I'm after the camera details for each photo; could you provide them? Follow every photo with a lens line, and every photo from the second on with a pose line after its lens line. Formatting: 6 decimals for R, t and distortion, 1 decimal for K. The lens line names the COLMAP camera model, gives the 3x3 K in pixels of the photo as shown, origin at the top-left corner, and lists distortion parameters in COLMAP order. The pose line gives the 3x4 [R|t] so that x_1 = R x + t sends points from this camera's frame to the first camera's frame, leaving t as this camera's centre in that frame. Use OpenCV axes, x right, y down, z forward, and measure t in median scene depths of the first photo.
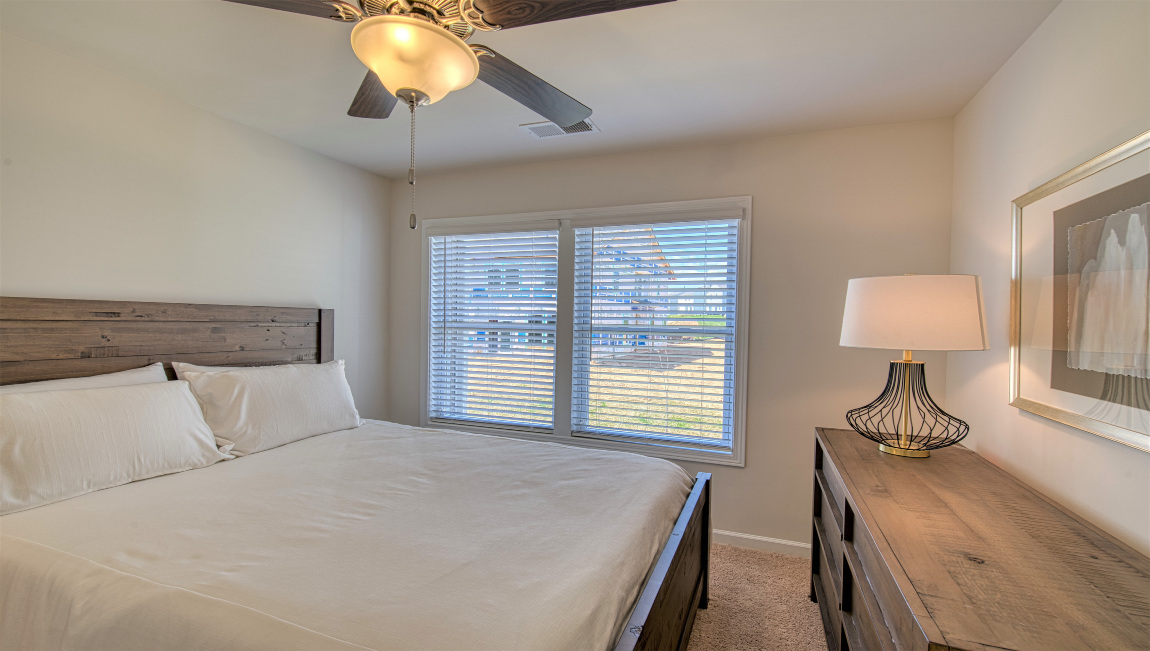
lens RADIAL K [[496.1, 0, 578.9], [0, 496.1, 329.0], [0, 0, 1]] dist [-0.001115, -0.001263]
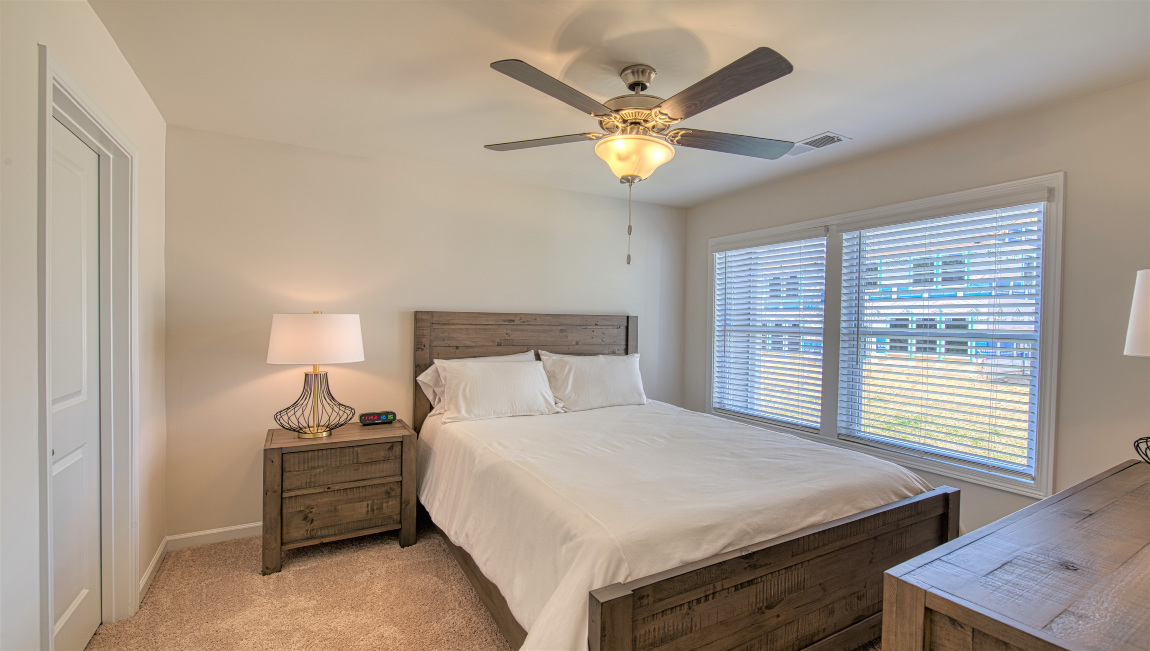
lens RADIAL K [[496.1, 0, 579.5], [0, 496.1, 324.4], [0, 0, 1]] dist [-0.001115, -0.001263]
pose [[0.774380, -0.002086, -0.632717, 0.268004], [-0.009796, 0.999835, -0.015285, 0.005080], [0.632645, 0.018034, 0.774232, -0.148223]]
